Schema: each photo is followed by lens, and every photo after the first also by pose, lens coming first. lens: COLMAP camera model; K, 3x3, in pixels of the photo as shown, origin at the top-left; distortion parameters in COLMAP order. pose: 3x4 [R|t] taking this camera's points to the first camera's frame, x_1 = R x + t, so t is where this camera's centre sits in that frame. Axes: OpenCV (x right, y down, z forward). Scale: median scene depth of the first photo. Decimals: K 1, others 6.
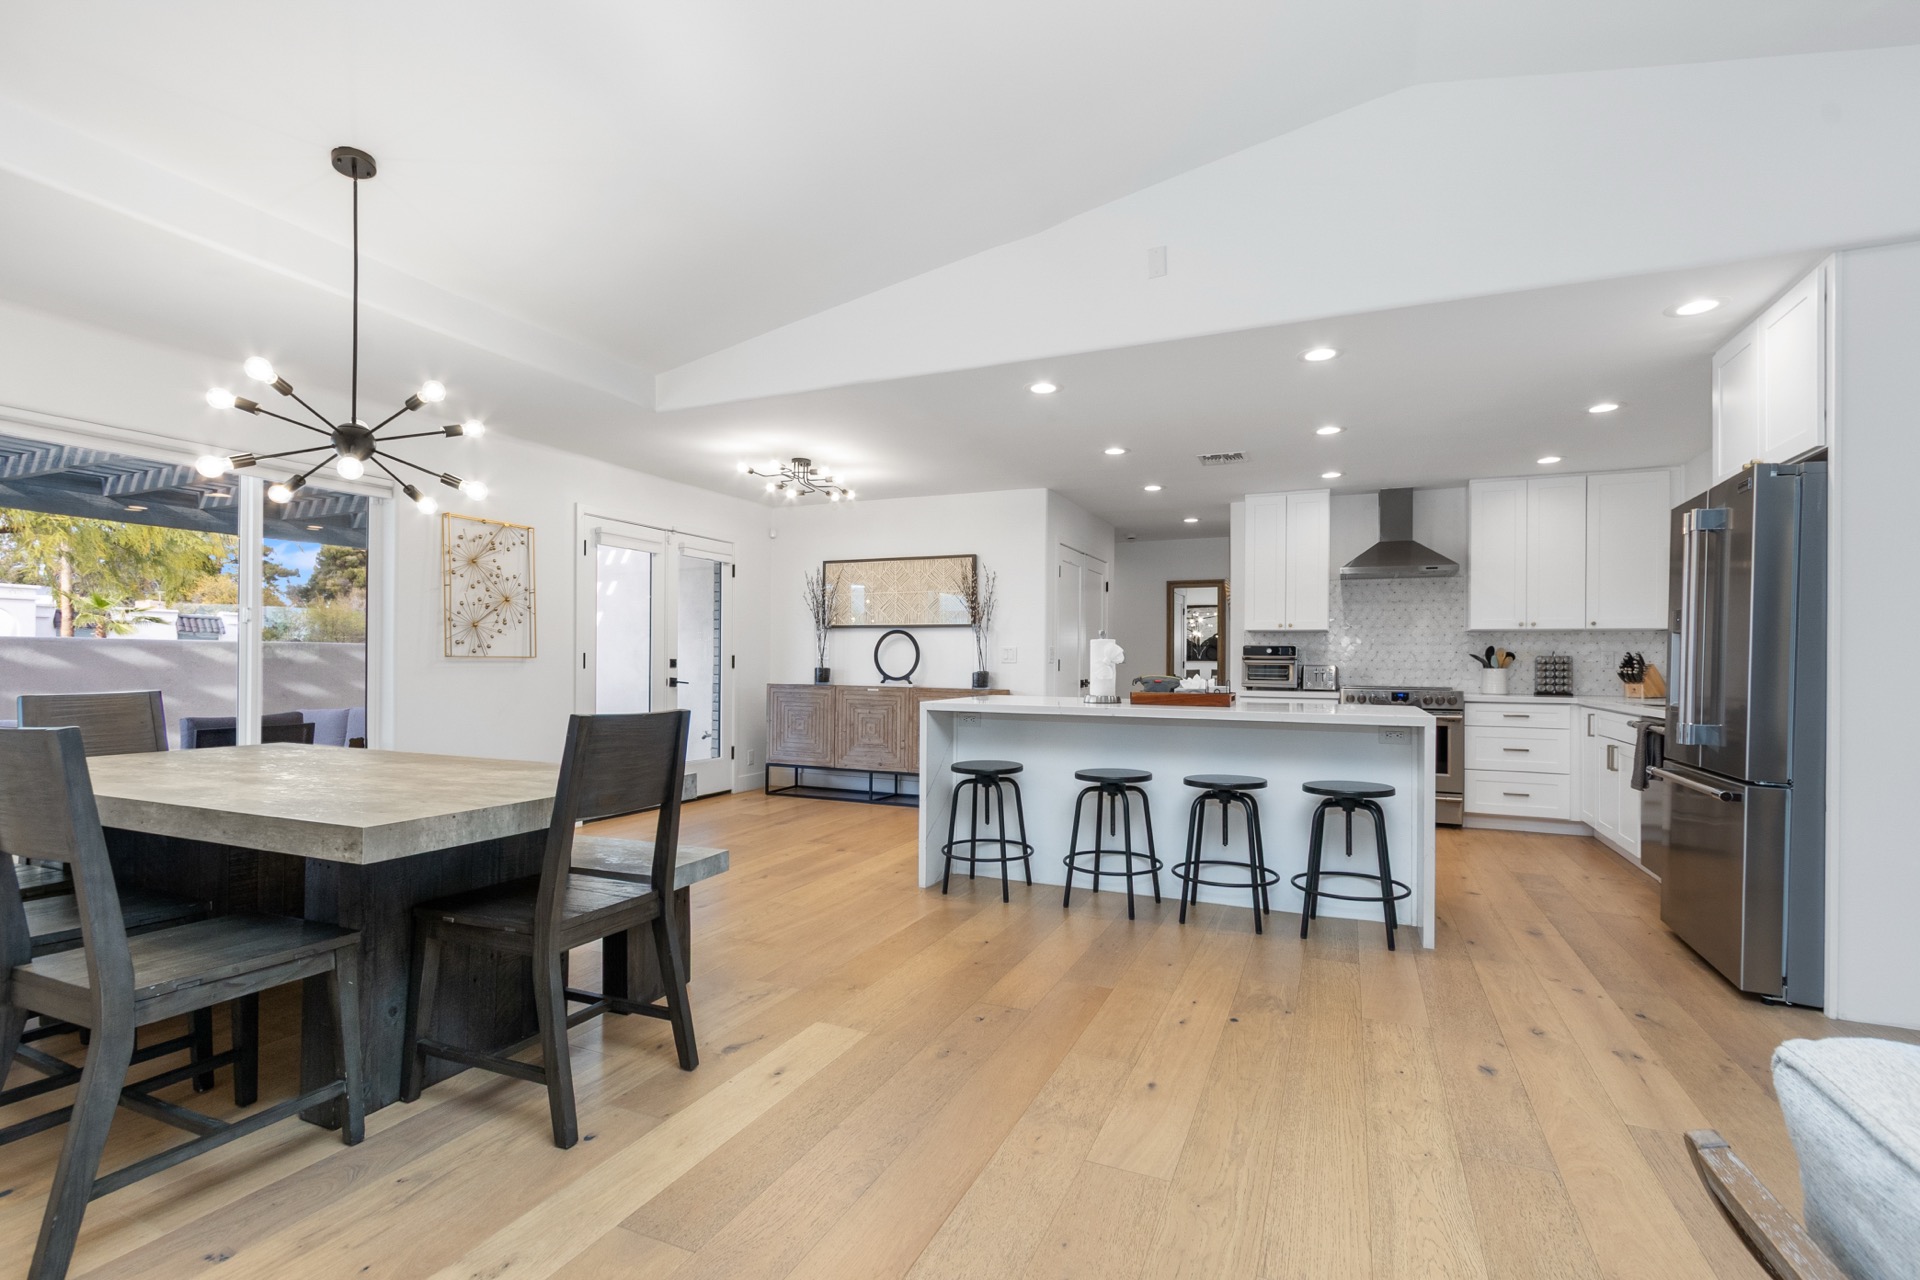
lens RADIAL K [[883.1, 0, 956.8], [0, 883.1, 657.7], [0, 0, 1]] dist [0.002317, 0.000074]
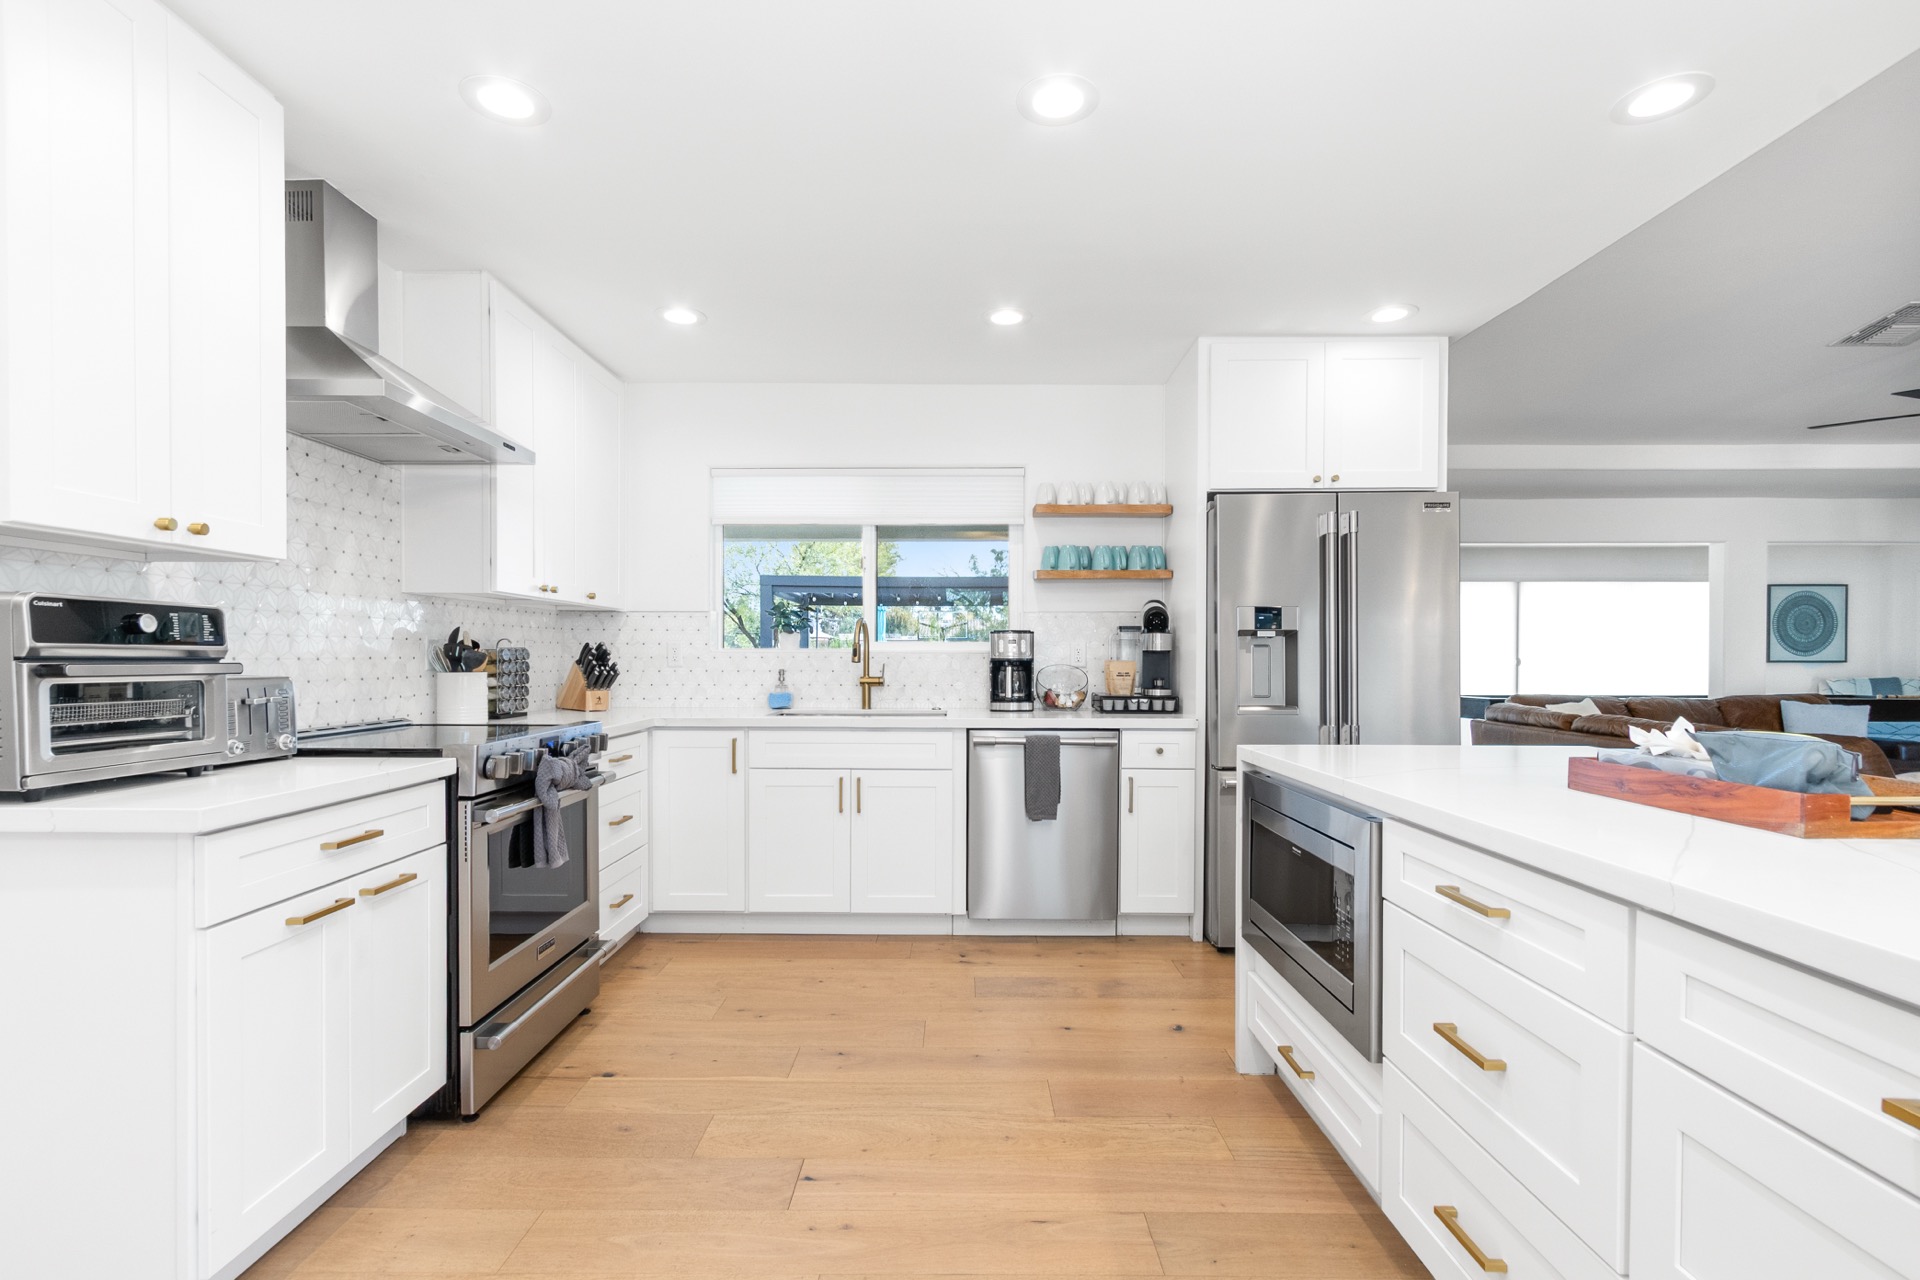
lens RADIAL K [[882.4, 0, 954.4], [0, 882.4, 666.4], [0, 0, 1]] dist [0.001843, 0.000093]
pose [[-0.393922, -0.020682, 0.918911, 0.045845], [-0.009485, 0.999785, 0.018436, -0.002853], [-0.919095, -0.001454, -0.394033, 0.908228]]
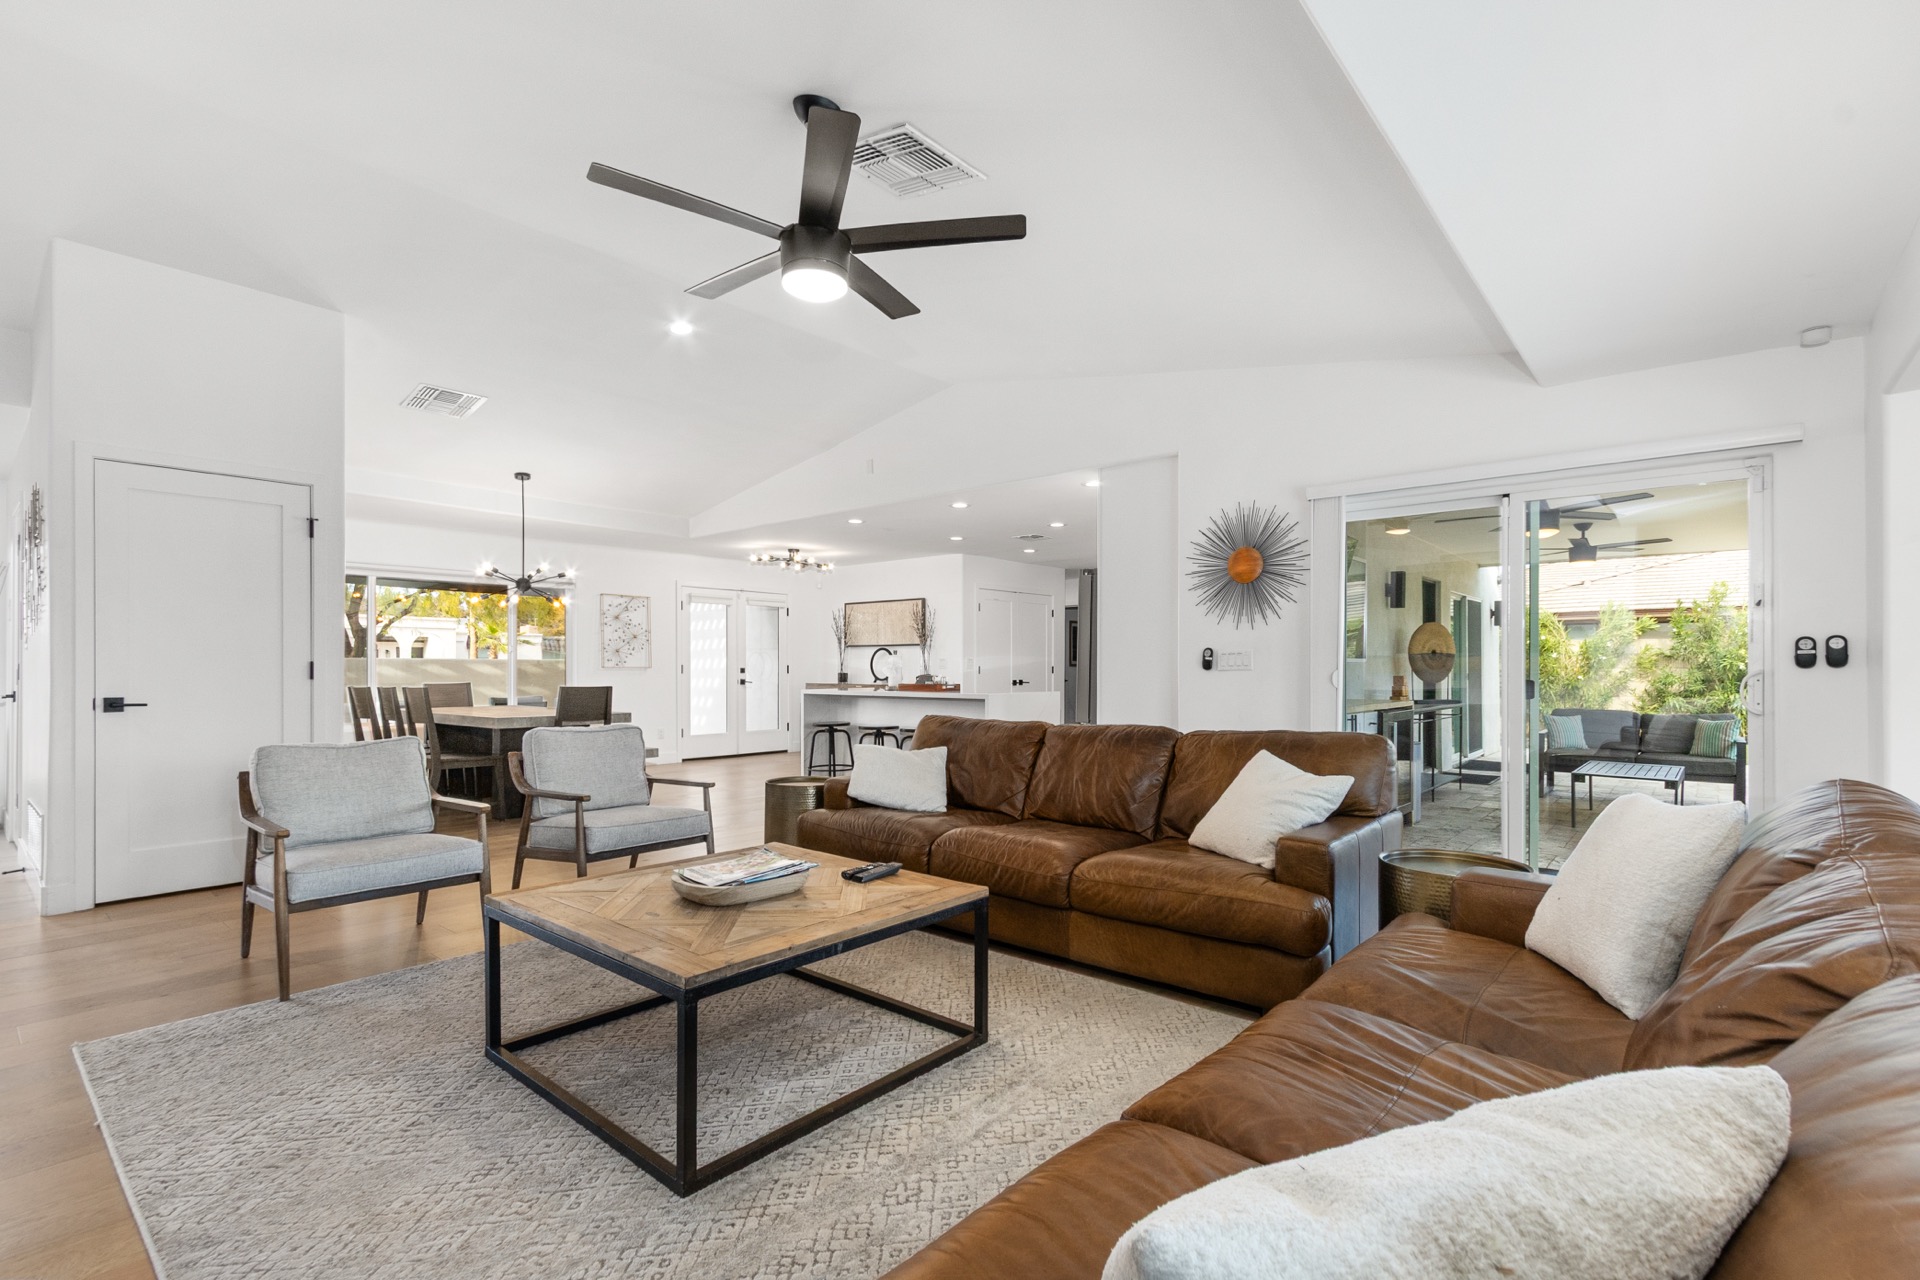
lens RADIAL K [[882.4, 0, 954.4], [0, 882.4, 666.4], [0, 0, 1]] dist [0.001843, 0.000093]
pose [[0.955914, -0.007743, -0.293543, 0.538097], [0.008084, 0.999967, -0.000050, 0.001951], [0.293534, -0.002325, 0.955946, -0.461529]]
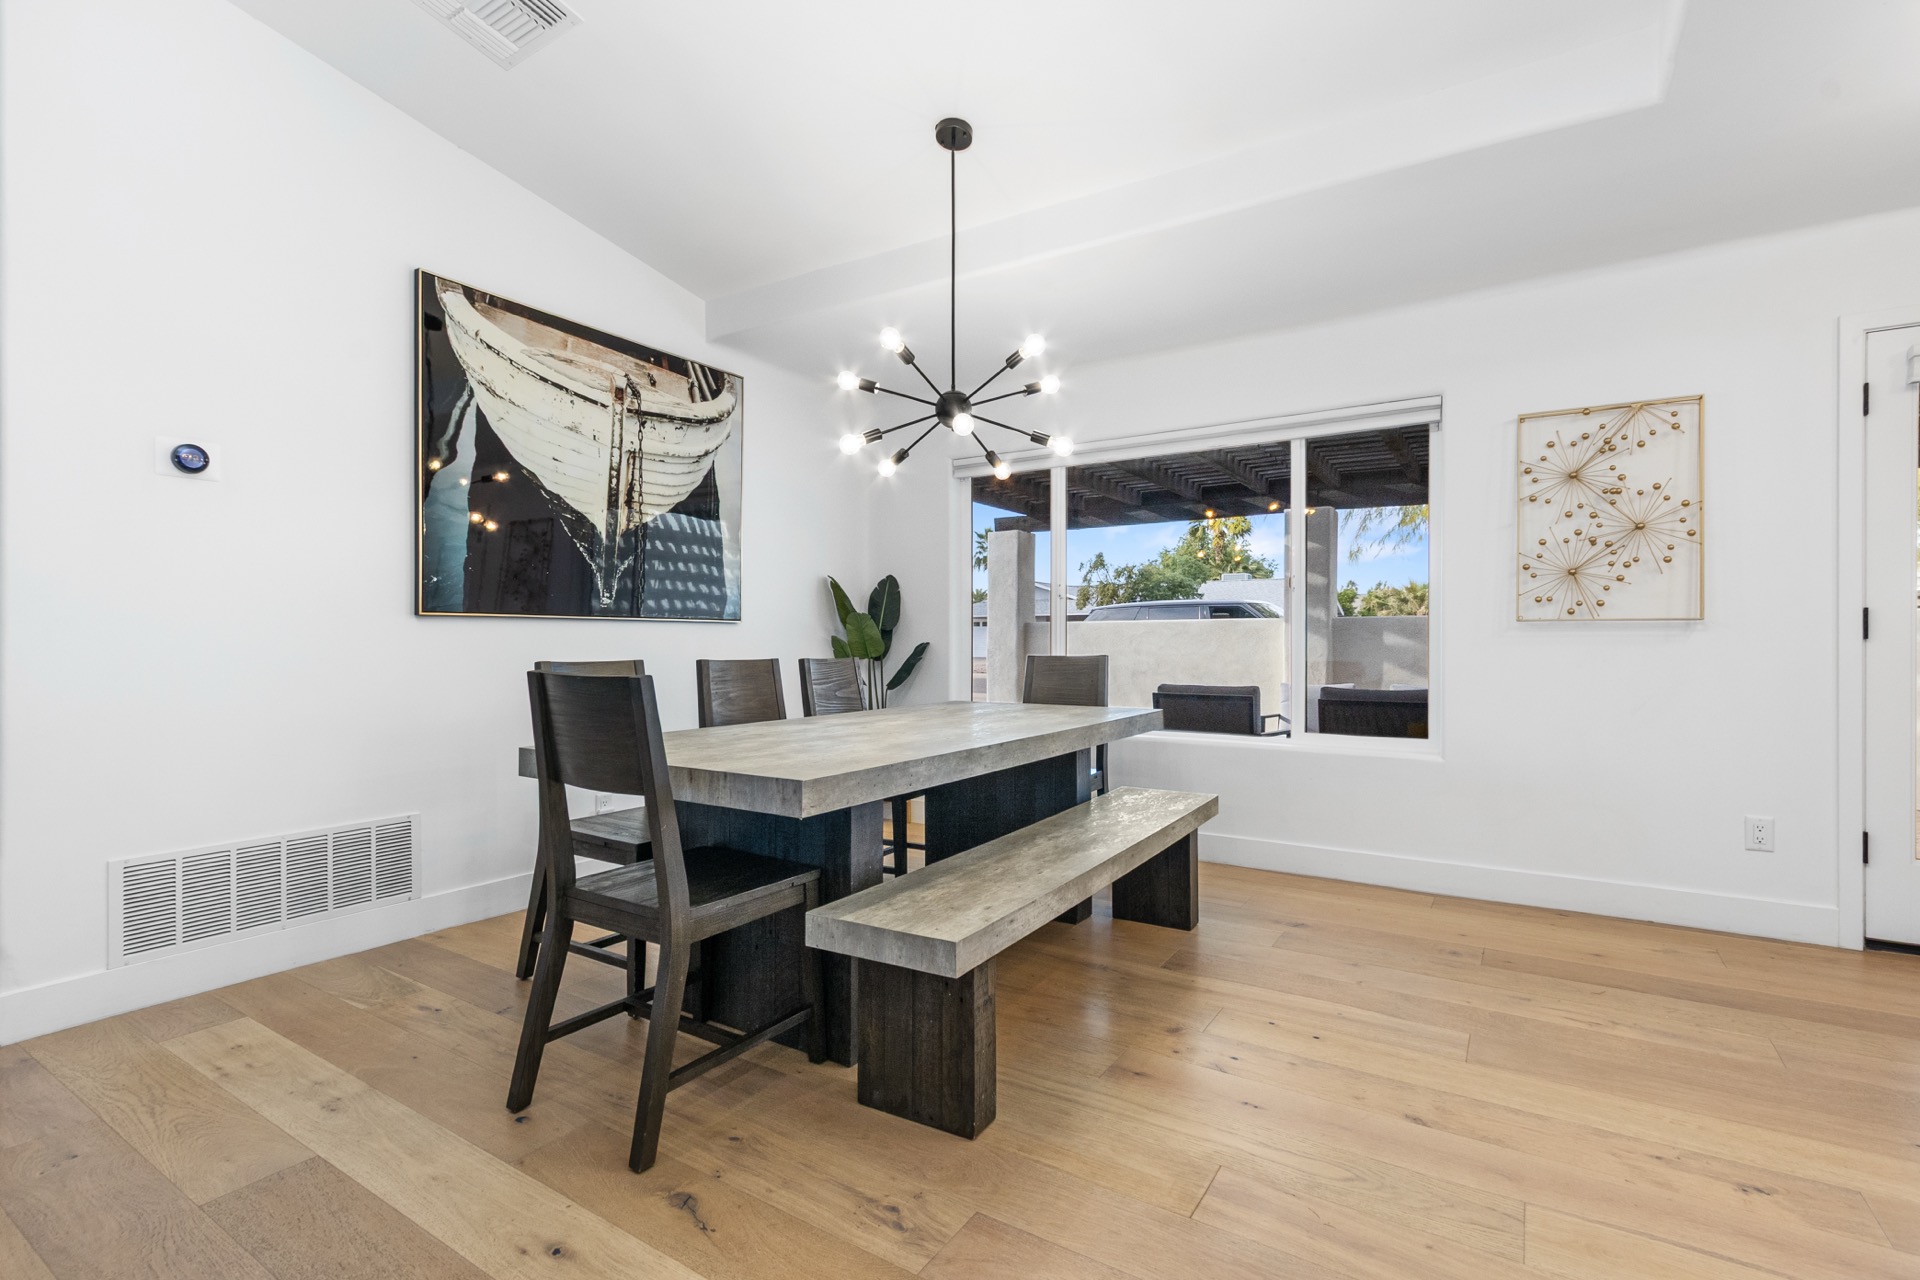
lens RADIAL K [[893.3, 0, 960.0], [0, 893.3, 640.0], [0, 0, 1]] dist [-0.002672, -0.000657]
pose [[-0.151385, -0.004121, -0.988466, 0.138949], [0.003449, 0.999983, -0.004697, 0.011534], [0.988469, -0.004120, -0.151369, 0.491388]]
